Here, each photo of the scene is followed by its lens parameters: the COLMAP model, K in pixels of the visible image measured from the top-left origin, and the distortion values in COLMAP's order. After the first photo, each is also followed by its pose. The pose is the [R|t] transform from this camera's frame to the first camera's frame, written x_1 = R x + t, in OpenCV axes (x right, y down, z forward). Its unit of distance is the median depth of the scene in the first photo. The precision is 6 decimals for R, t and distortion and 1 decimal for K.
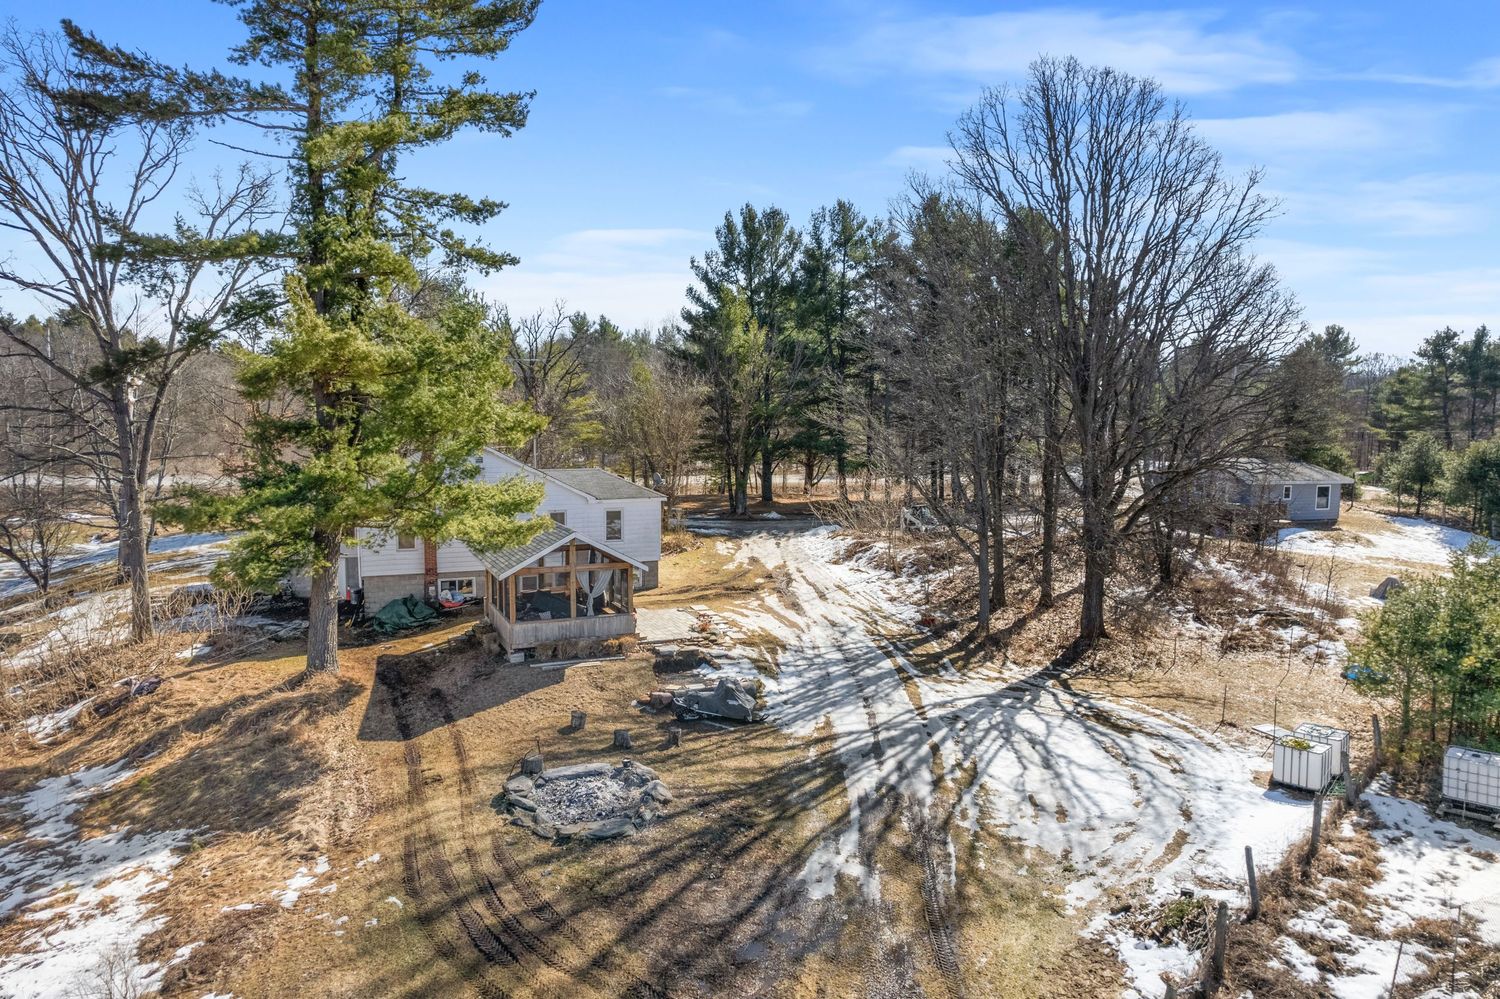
lens RADIAL K [[966.0, 0, 757.1], [0, 966.0, 509.0], [0, 0, 1]] dist [-0.082373, 0.074001]
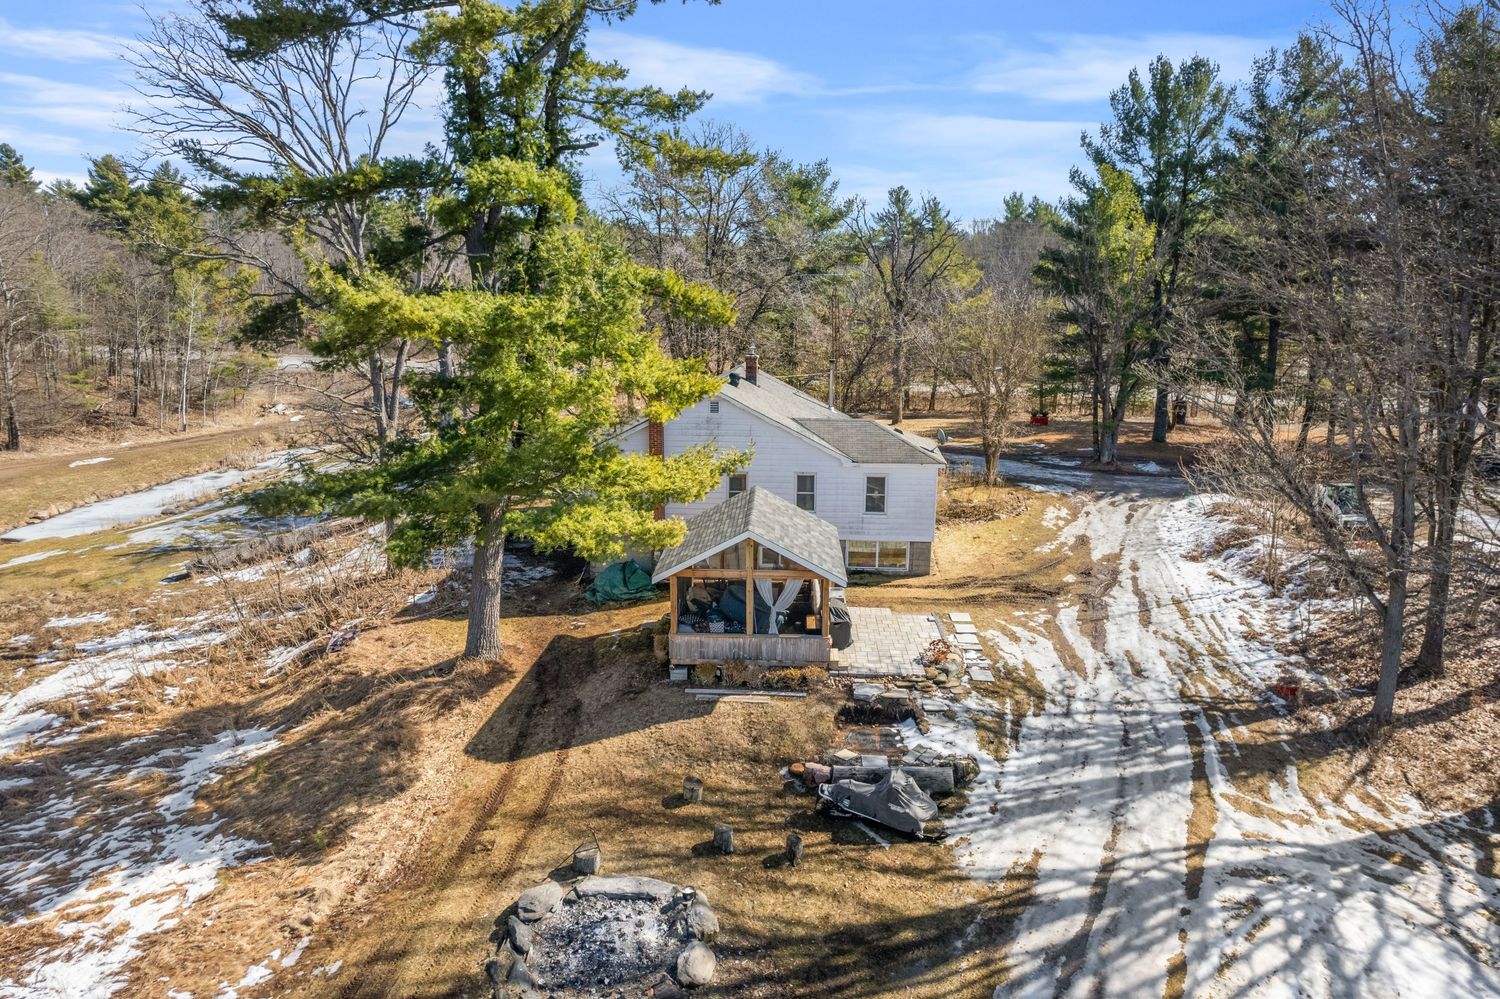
lens RADIAL K [[987.4, 0, 750.3], [0, 987.4, 485.4], [0, 0, 1]] dist [-0.106106, 0.117444]
pose [[0.891180, 0.085833, -0.445455, 0.105323], [-0.044053, 0.993671, 0.103334, -0.060549], [0.451505, -0.072466, 0.889321, 0.201873]]
